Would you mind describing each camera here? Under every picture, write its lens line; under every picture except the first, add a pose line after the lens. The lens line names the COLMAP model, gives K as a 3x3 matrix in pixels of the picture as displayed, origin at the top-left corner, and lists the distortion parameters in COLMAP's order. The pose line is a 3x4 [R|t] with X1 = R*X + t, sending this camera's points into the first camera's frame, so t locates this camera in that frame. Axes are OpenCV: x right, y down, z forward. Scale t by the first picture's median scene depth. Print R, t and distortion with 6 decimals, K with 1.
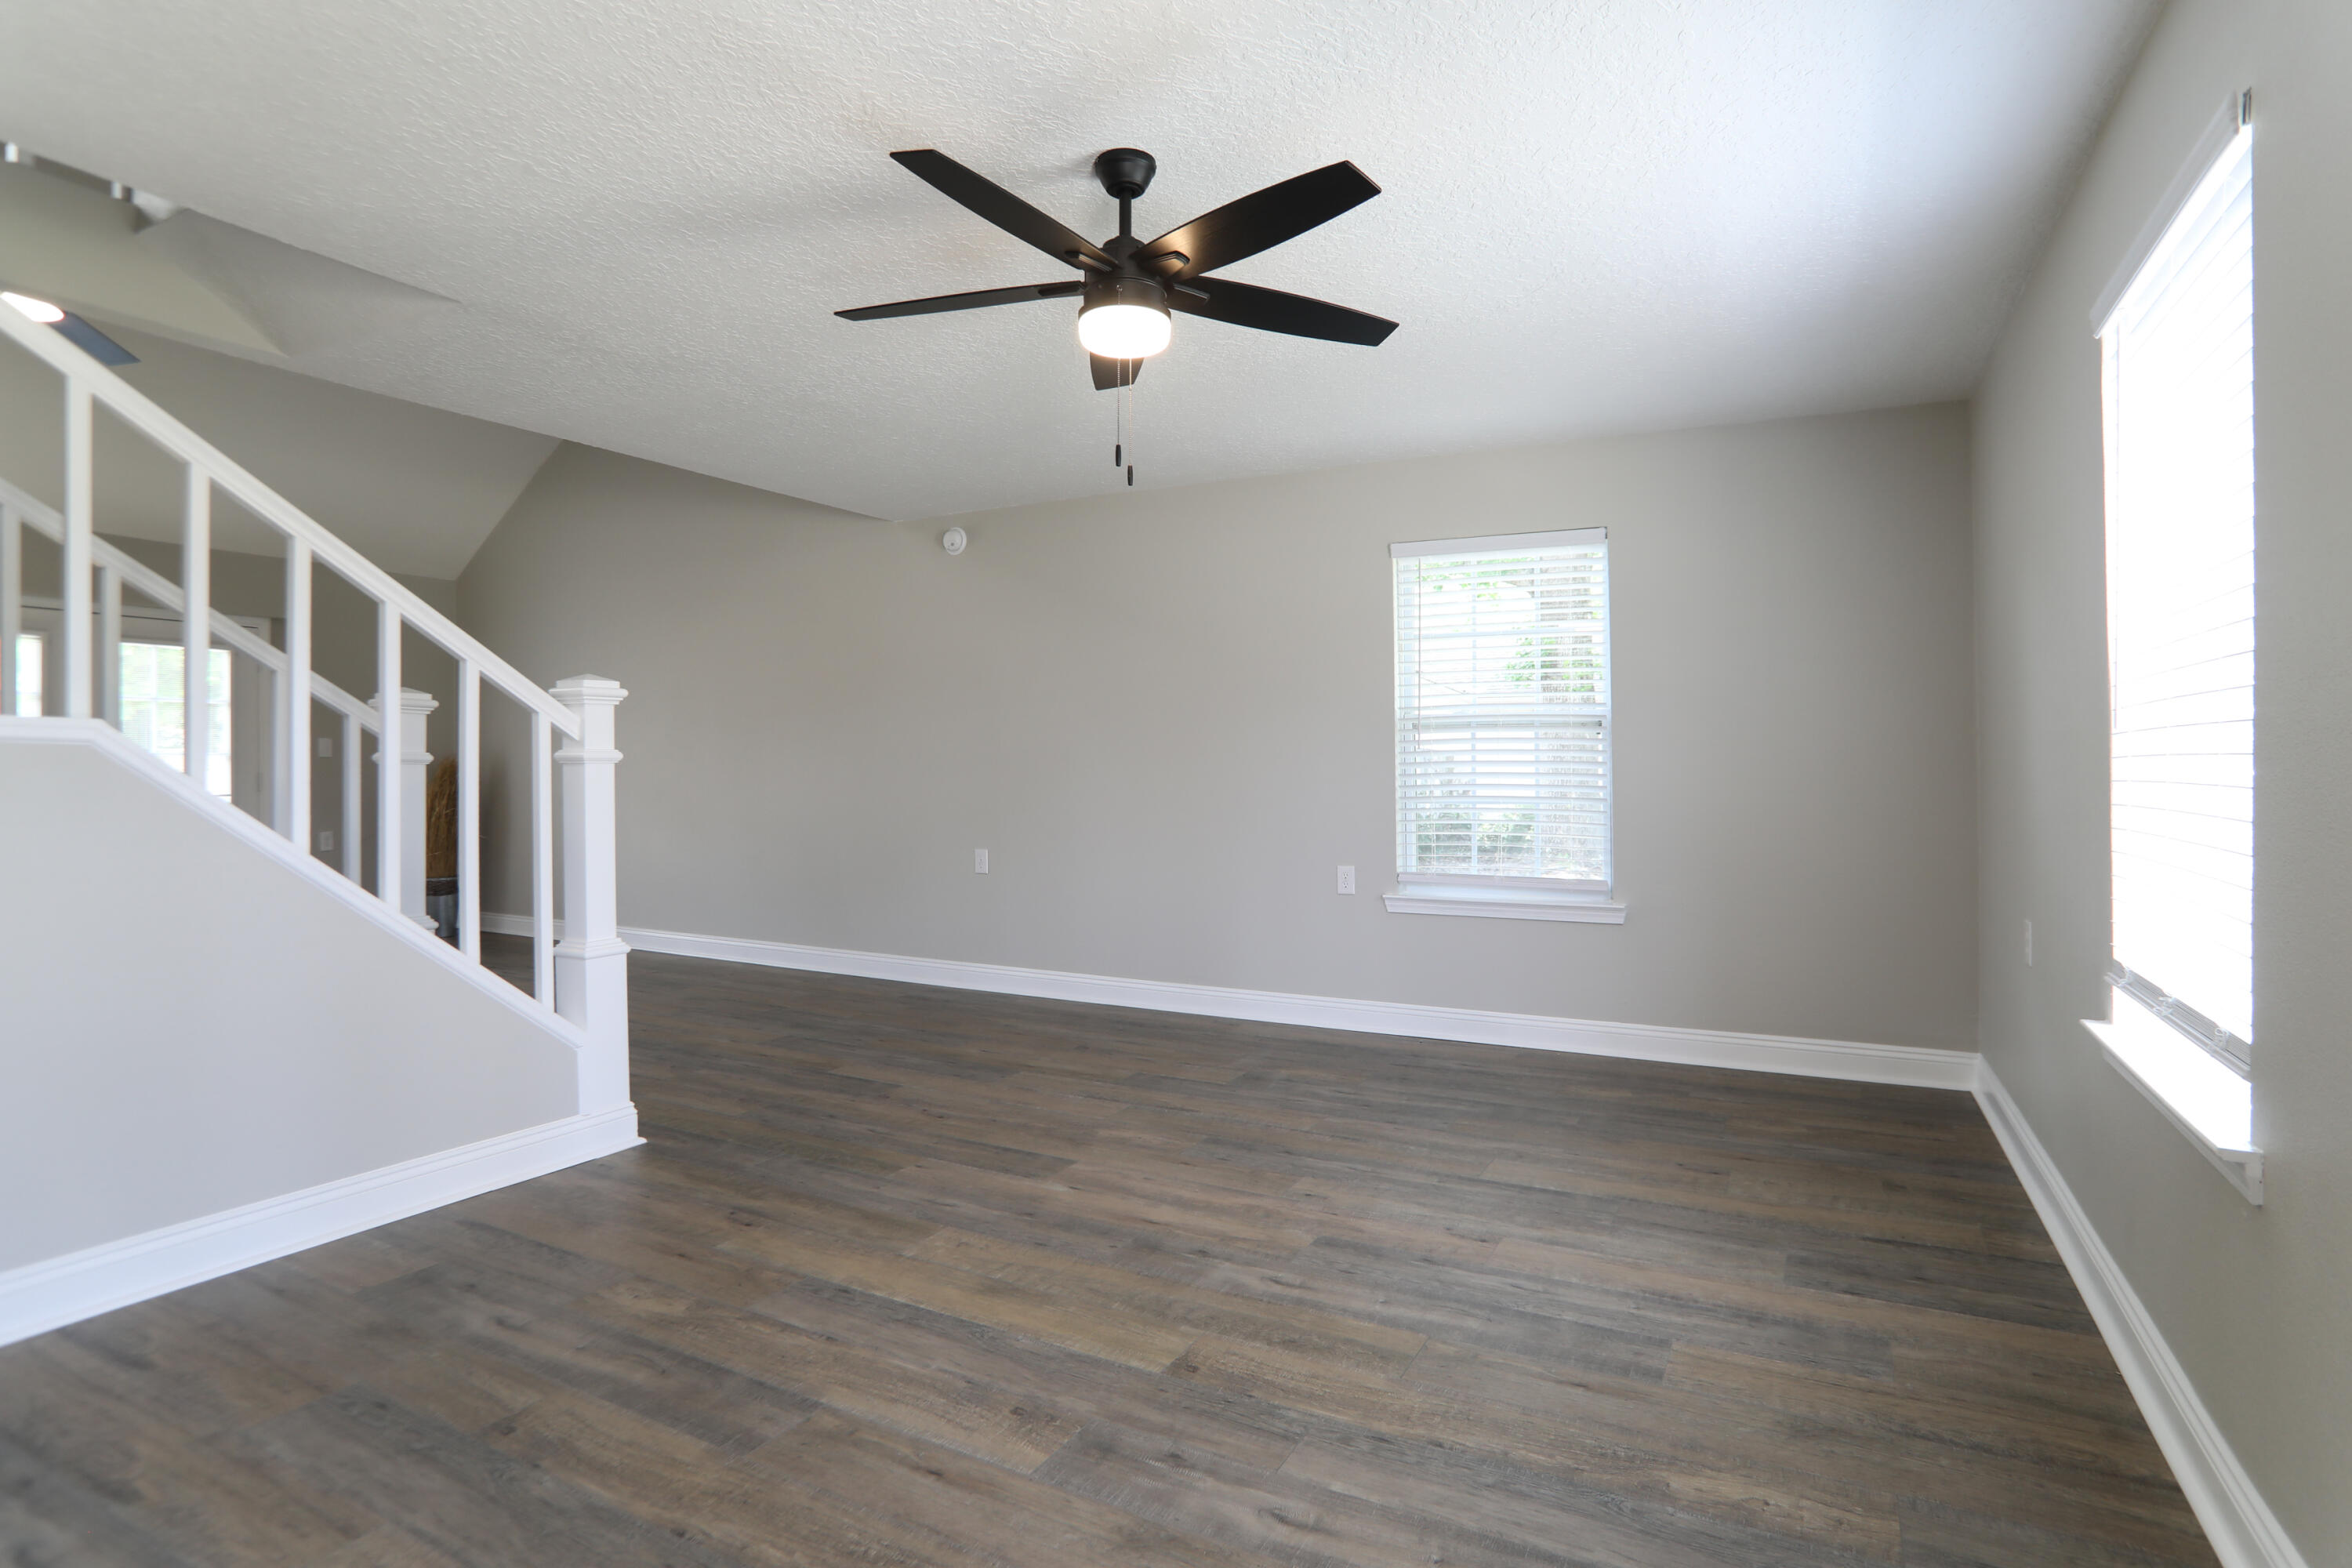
lens RADIAL K [[1209.5, 0, 1176.9], [0, 1209.5, 772.9], [0, 0, 1]] dist [-0.080834, 0.040737]
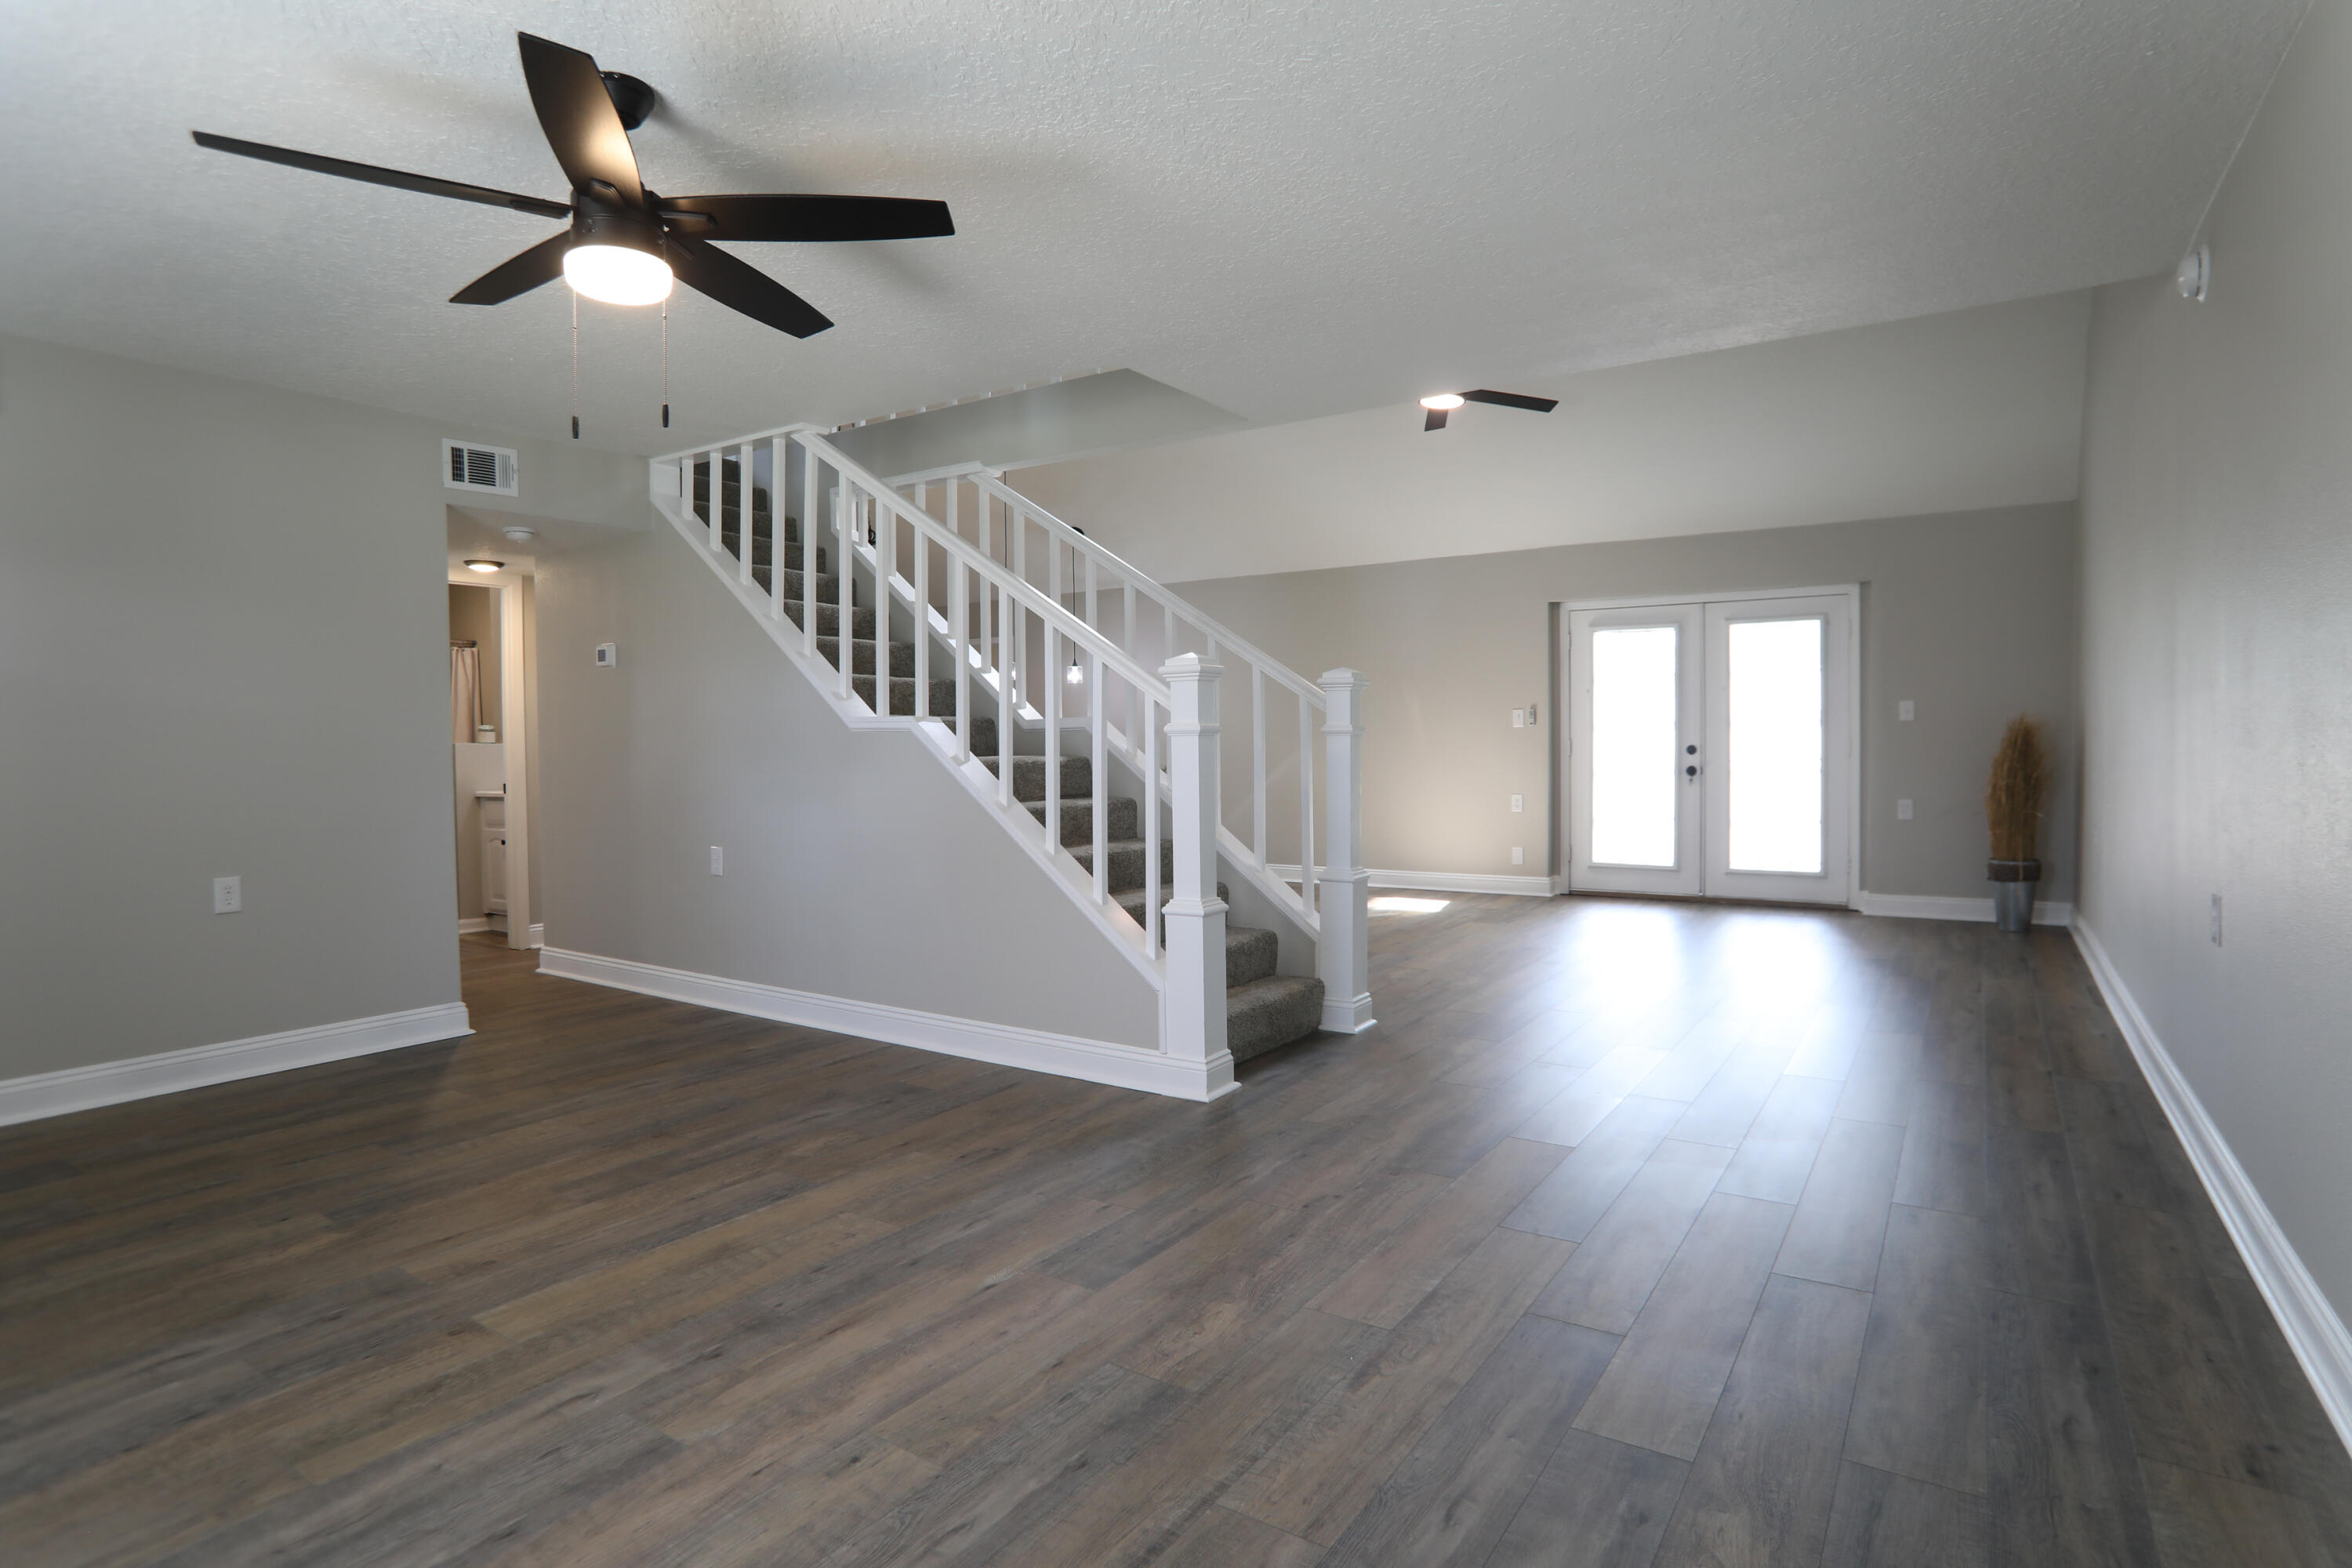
lens RADIAL K [[1209.5, 0, 1176.9], [0, 1209.5, 772.9], [0, 0, 1]] dist [-0.080834, 0.040737]
pose [[-0.098502, 0.027671, -0.994752, 0.823598], [0.007437, 0.999606, 0.027070, -0.006127], [0.995109, -0.004731, -0.098669, 1.501837]]
